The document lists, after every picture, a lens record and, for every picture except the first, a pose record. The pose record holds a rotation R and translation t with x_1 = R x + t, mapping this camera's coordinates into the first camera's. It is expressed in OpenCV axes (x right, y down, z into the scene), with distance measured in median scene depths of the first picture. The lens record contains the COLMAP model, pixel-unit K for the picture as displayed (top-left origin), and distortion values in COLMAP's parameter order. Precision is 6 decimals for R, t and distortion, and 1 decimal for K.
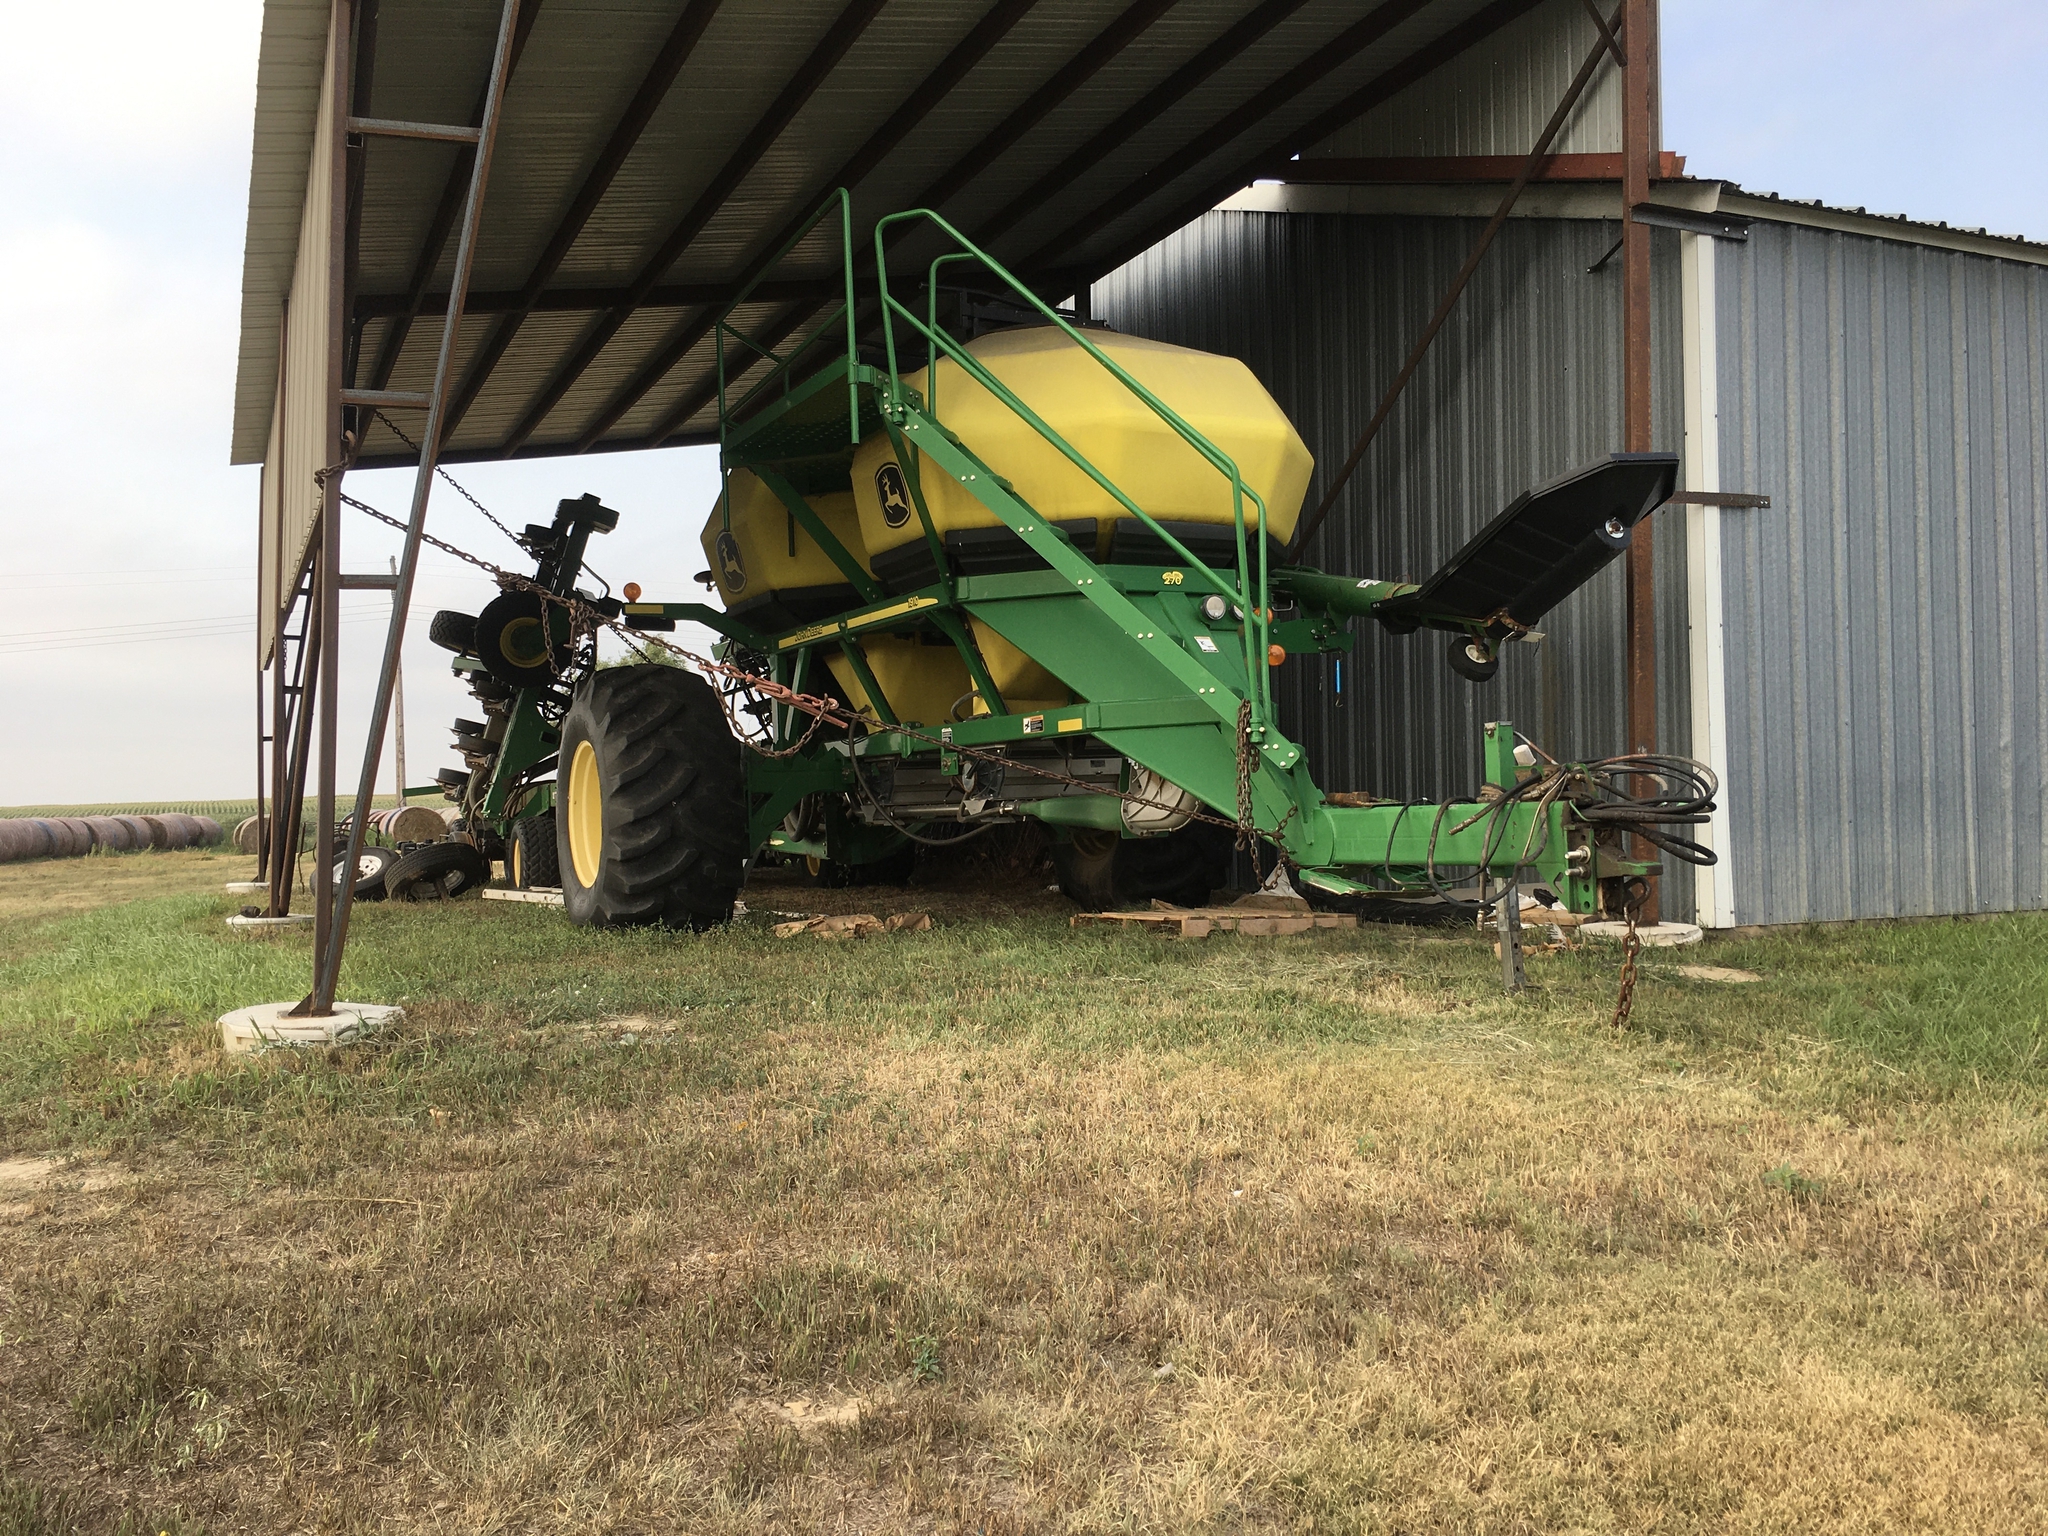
lens RADIAL K [[1581.1, 0, 1011.7], [0, 1581.1, 778.8], [0, 0, 1]] dist [0.031141, -0.036724]
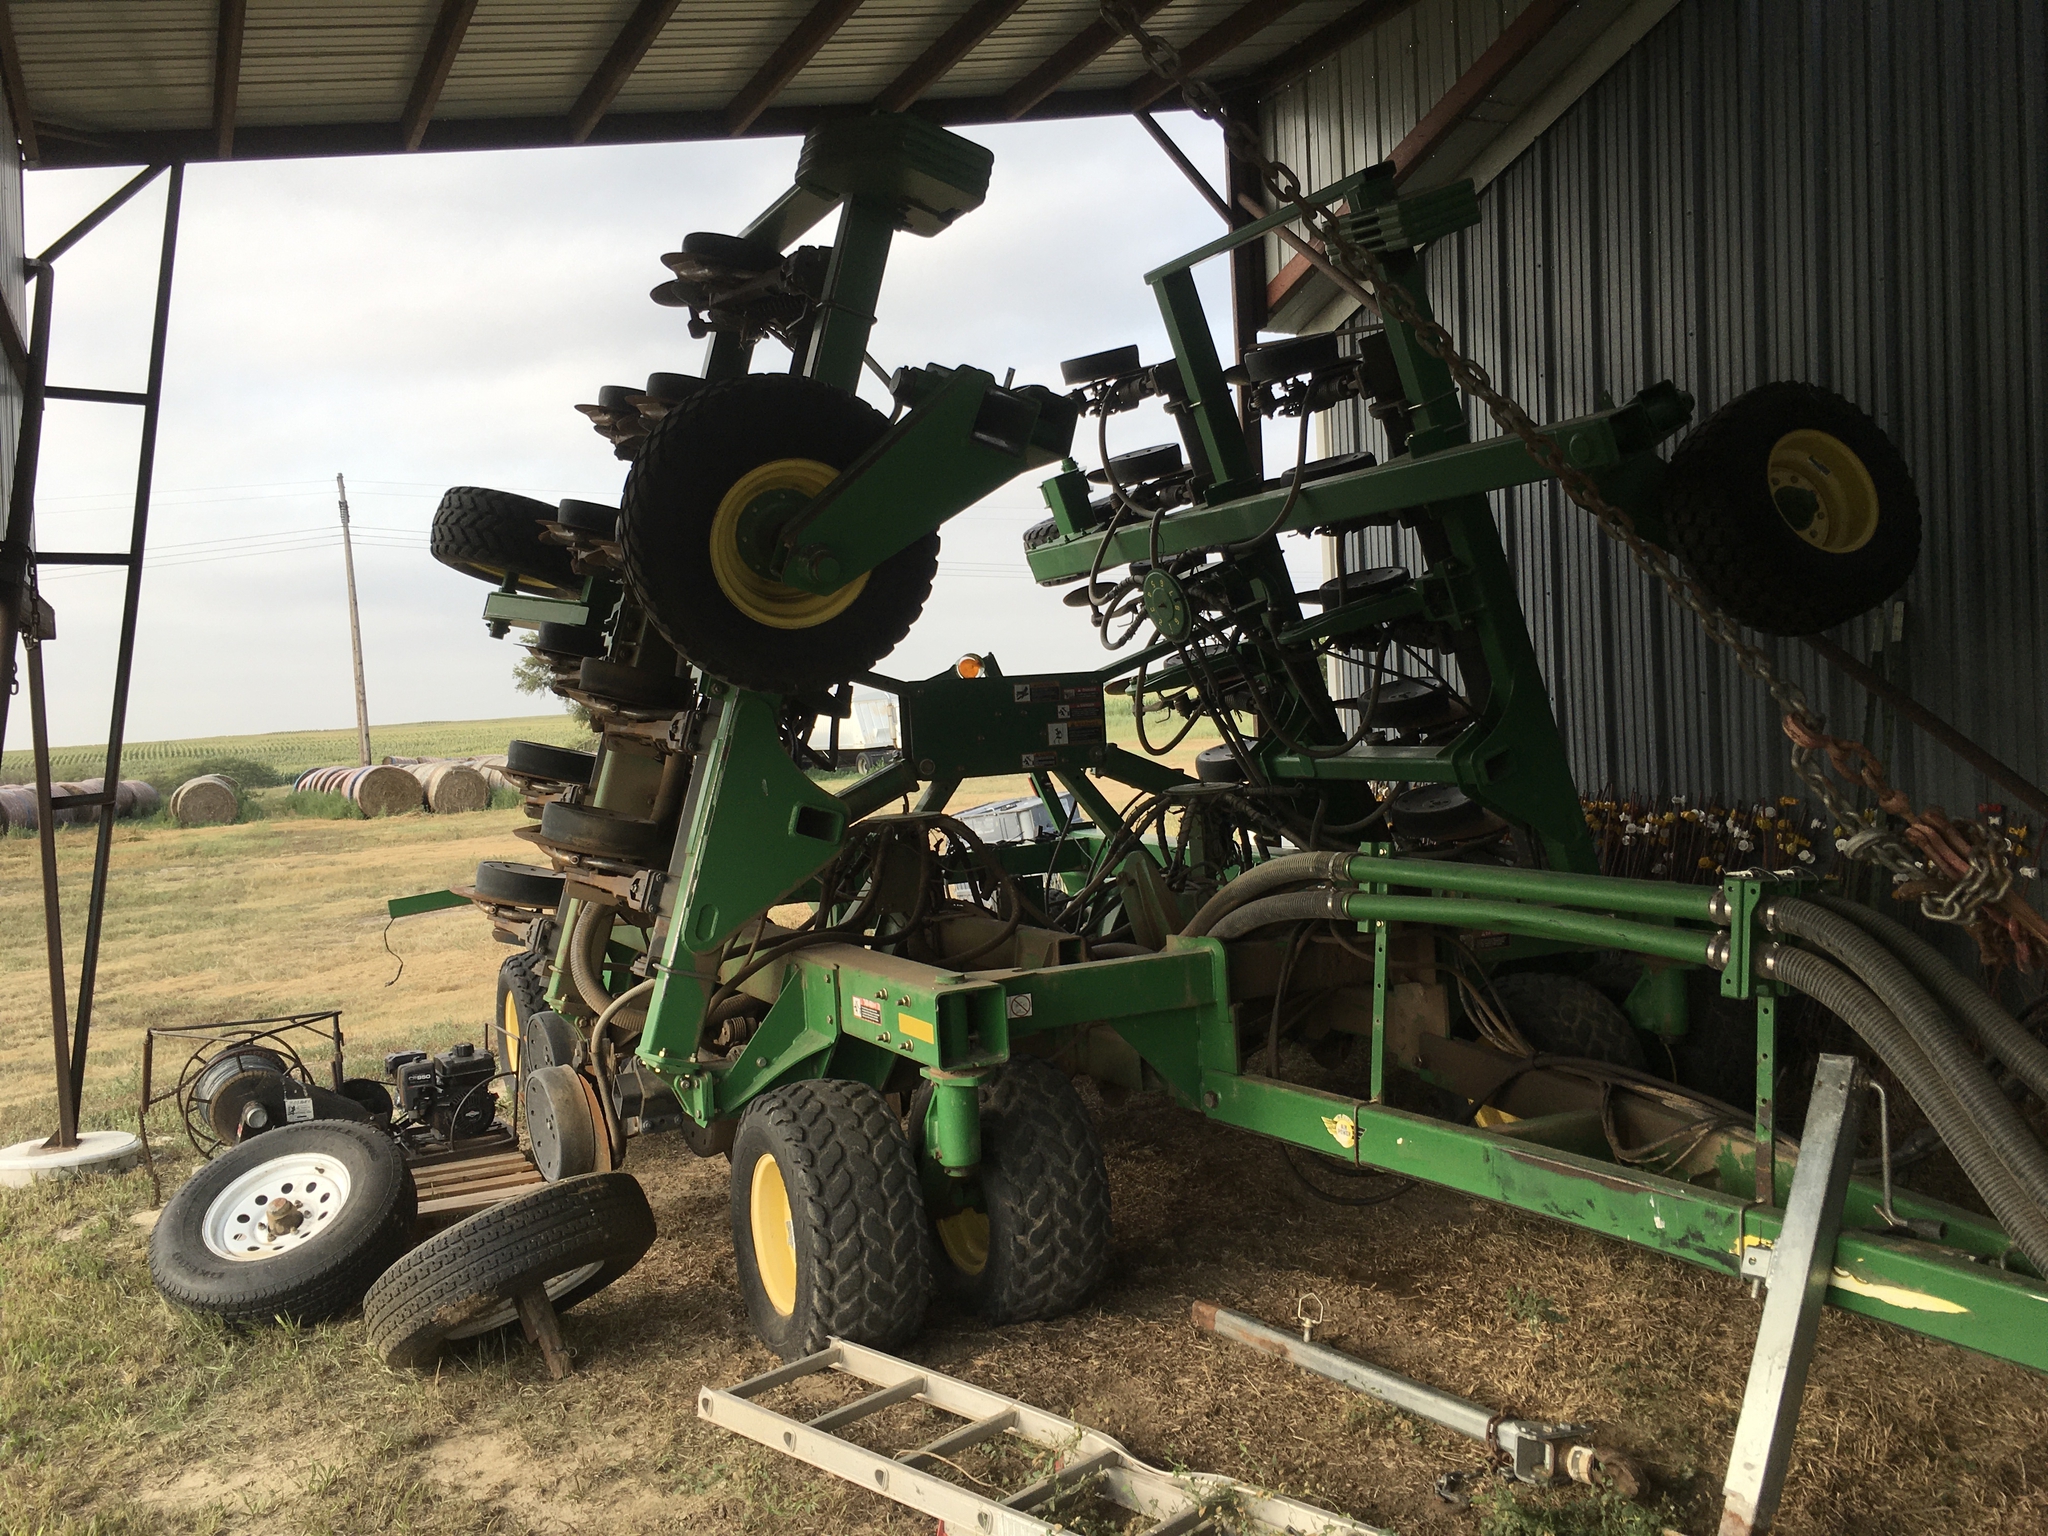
lens RADIAL K [[1581.1, 0, 1011.7], [0, 1581.1, 778.8], [0, 0, 1]] dist [0.031141, -0.036724]
pose [[0.999253, -0.032934, 0.020231, -0.063138], [0.031748, 0.997903, 0.056404, -0.013187], [-0.022047, -0.055719, 0.998203, 0.161150]]
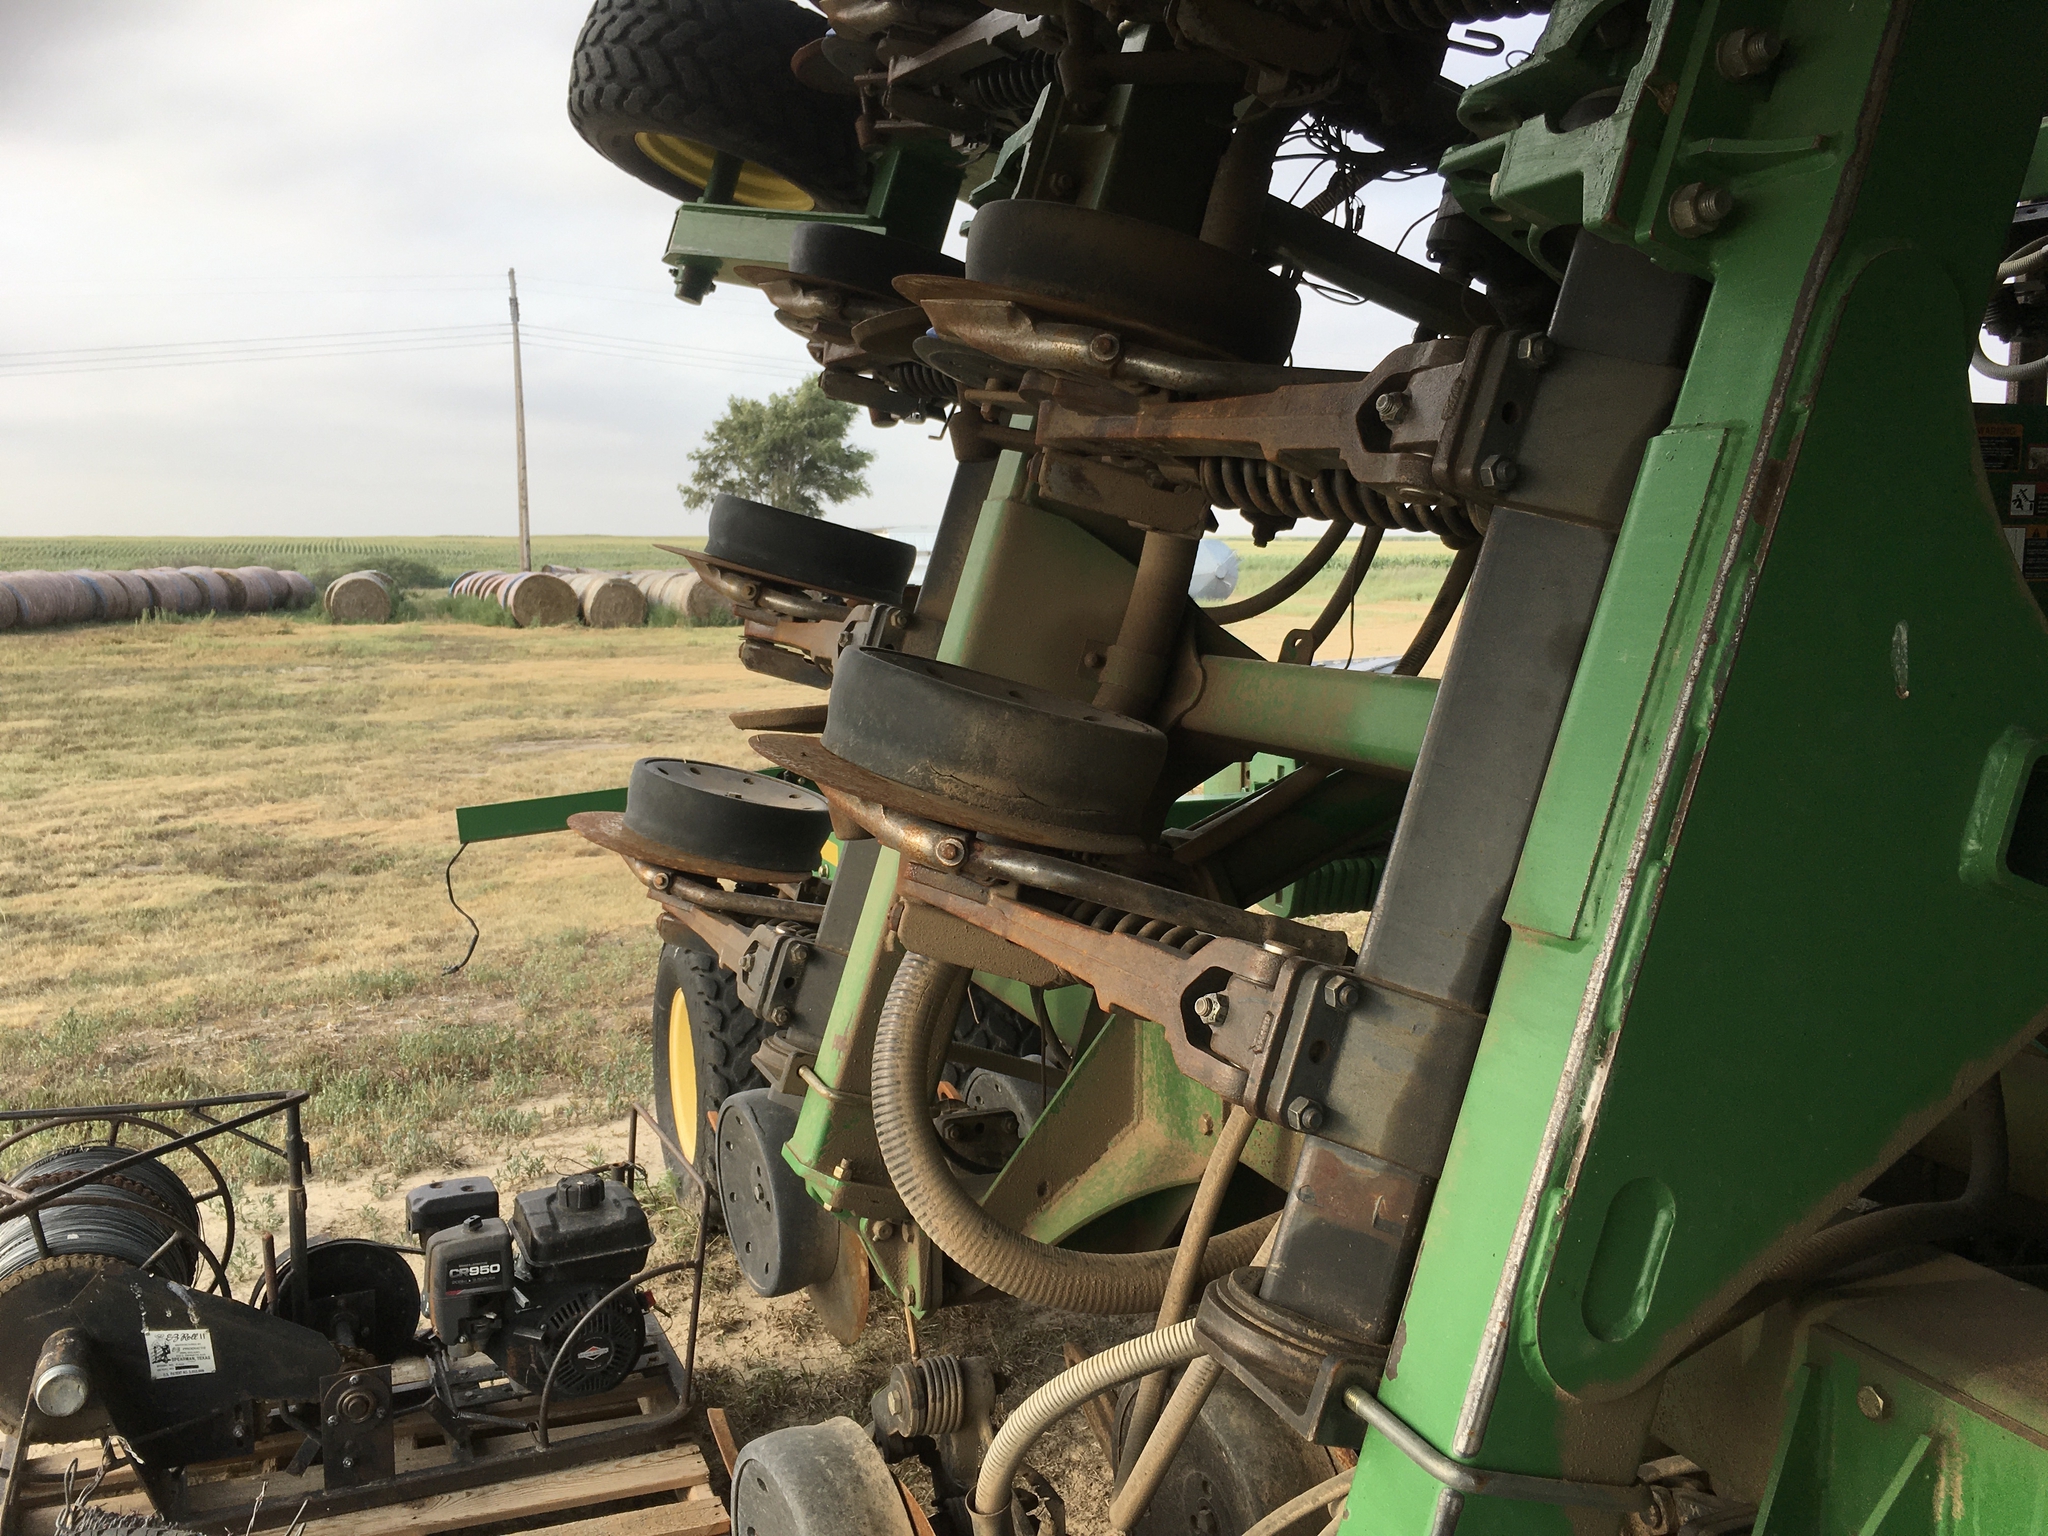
lens RADIAL K [[1581.1, 0, 1011.7], [0, 1581.1, 778.8], [0, 0, 1]] dist [0.031141, -0.036724]
pose [[0.996735, 0.043966, -0.067718, -0.083455], [-0.033289, 0.987908, 0.151422, -0.009596], [0.073556, -0.148674, 0.986147, 0.225124]]
